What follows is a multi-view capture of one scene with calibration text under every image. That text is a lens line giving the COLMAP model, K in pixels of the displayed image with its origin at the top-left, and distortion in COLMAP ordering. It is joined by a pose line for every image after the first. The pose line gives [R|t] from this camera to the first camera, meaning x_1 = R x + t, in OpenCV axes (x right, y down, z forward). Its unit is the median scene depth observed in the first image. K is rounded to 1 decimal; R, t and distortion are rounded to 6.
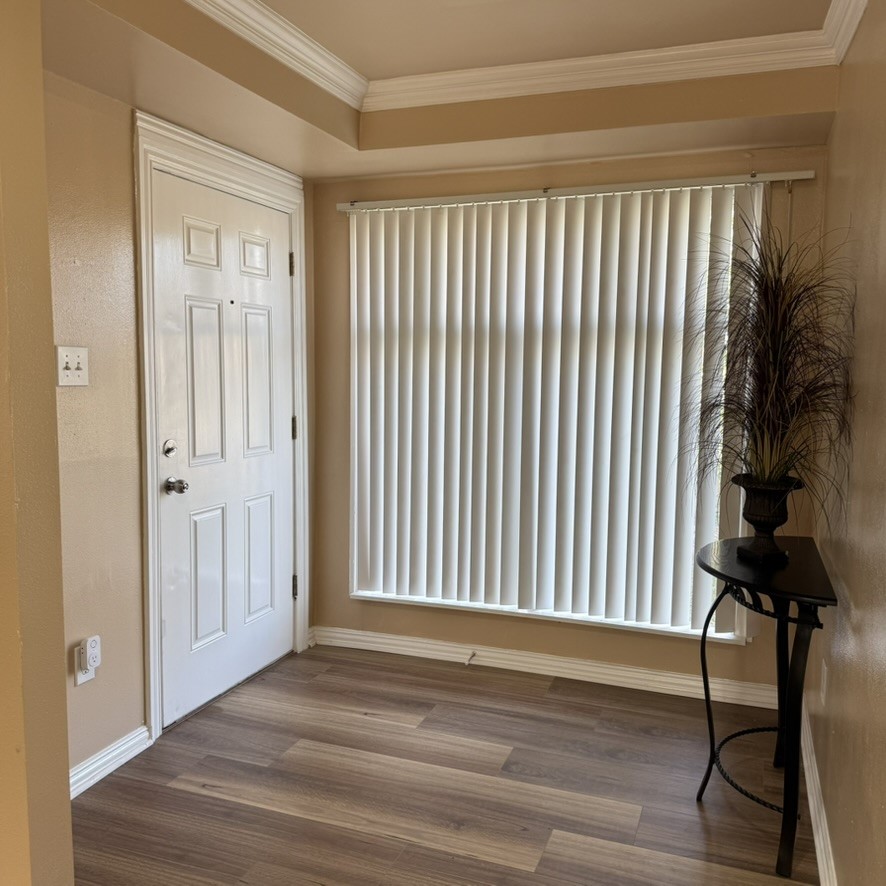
lens RADIAL K [[821.3, 0, 440.5], [0, 821.3, 445.8], [0, 0, 1]] dist [0.104792, 0.000000]
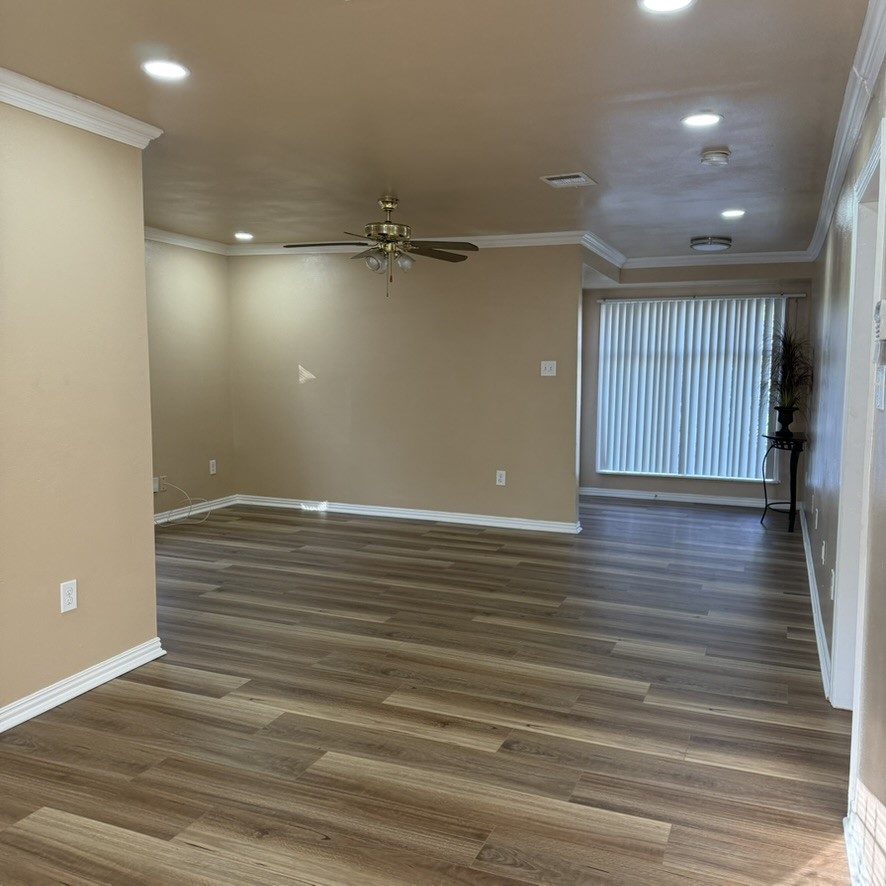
lens RADIAL K [[821.3, 0, 443.4], [0, 821.3, 438.8], [0, 0, 1]] dist [0.104792, 0.000000]
pose [[0.999440, 0.004810, -0.033101, -0.536067], [-0.005205, 0.999916, -0.011840, 0.142507], [0.033041, 0.012006, 0.999382, -1.479684]]
